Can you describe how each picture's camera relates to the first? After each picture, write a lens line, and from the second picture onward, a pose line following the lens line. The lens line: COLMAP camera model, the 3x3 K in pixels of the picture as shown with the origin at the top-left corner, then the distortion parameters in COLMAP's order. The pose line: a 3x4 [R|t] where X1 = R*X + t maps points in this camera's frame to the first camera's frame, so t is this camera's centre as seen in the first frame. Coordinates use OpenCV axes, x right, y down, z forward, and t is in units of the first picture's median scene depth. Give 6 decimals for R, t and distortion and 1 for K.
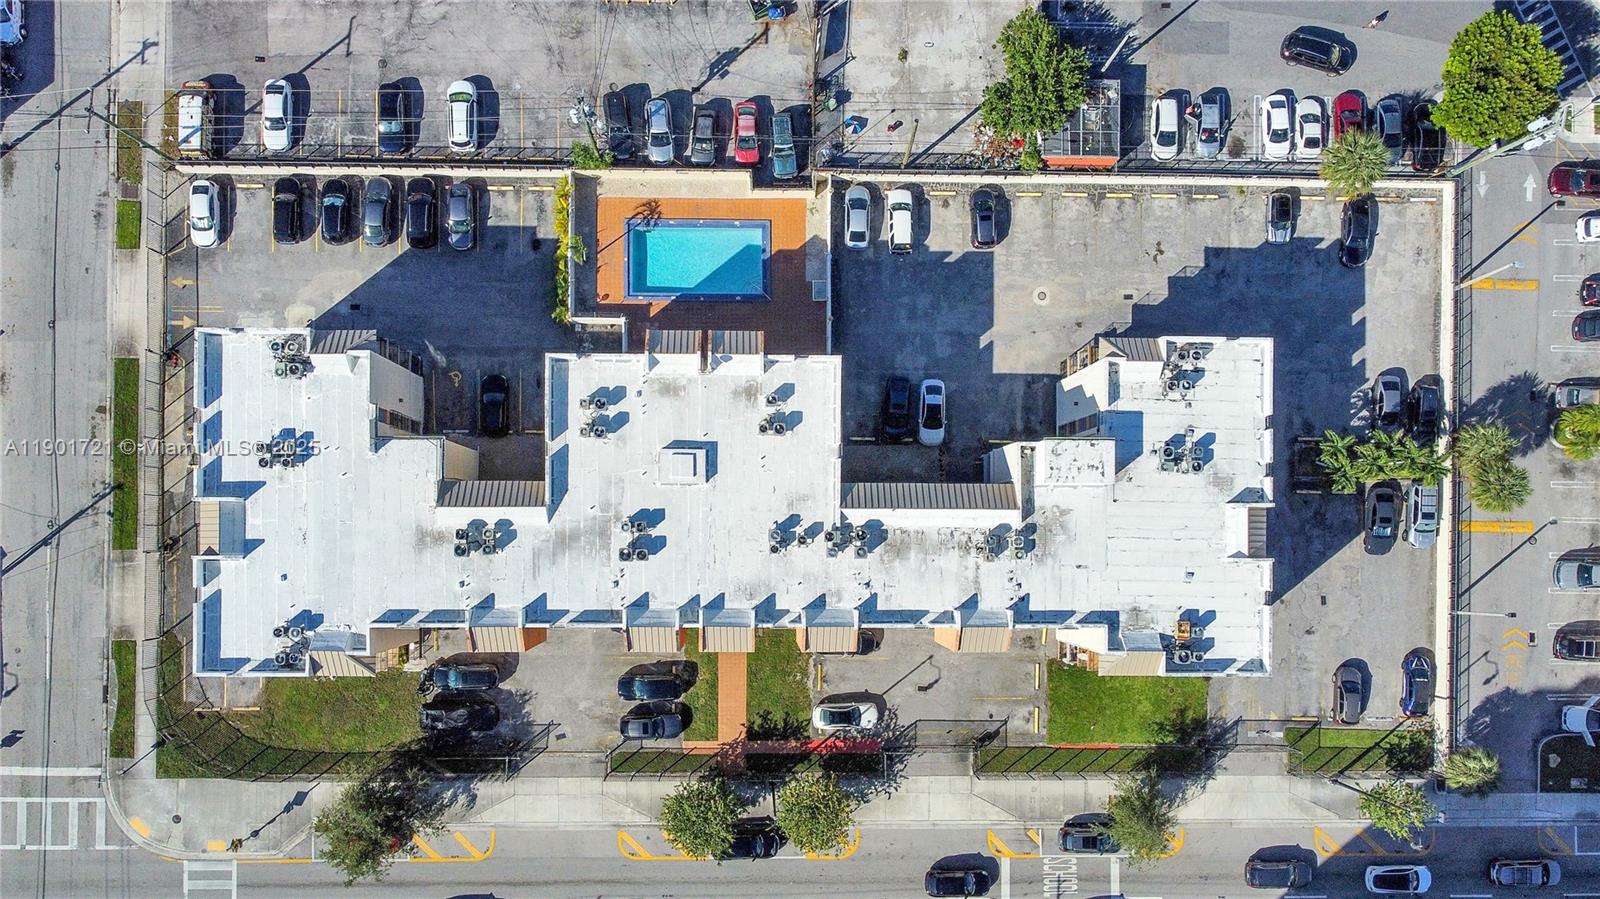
lens RADIAL K [[1257.6, 0, 800.0], [0, 1257.6, 449.5], [0, 0, 1]] dist [0.000293, 0.001685]
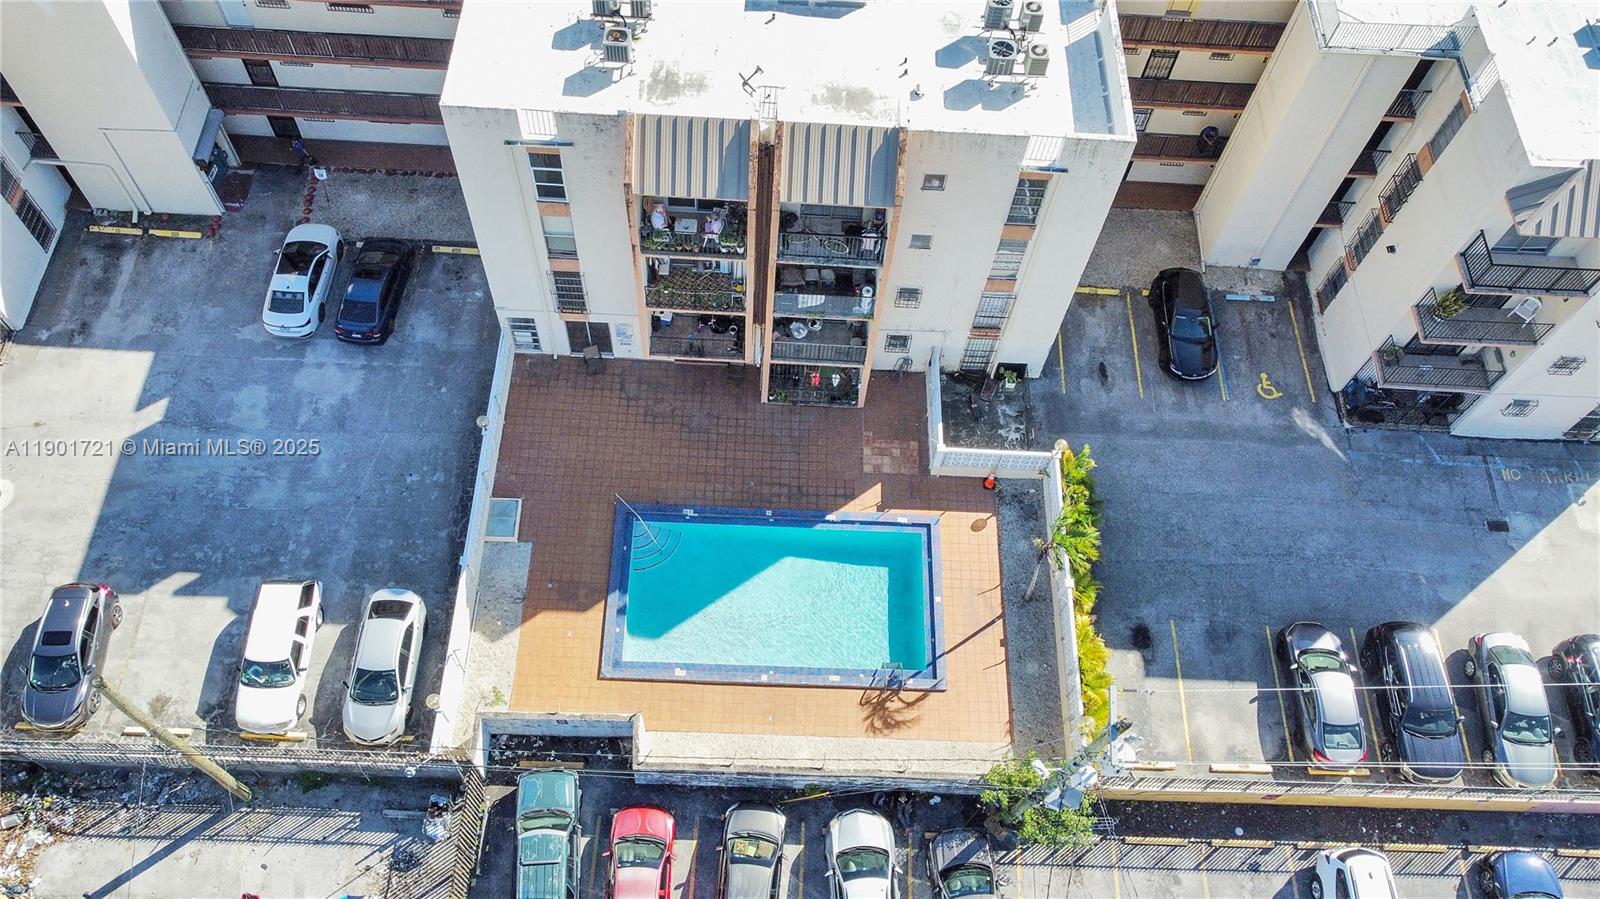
lens RADIAL K [[1257.6, 0, 800.0], [0, 1257.6, 449.5], [0, 0, 1]] dist [0.000293, 0.001685]
pose [[-0.994548, -0.067490, -0.079501, -0.051804], [0.017891, -0.861466, 0.507499, -0.330735], [-0.102738, 0.503310, 0.857977, 0.601163]]
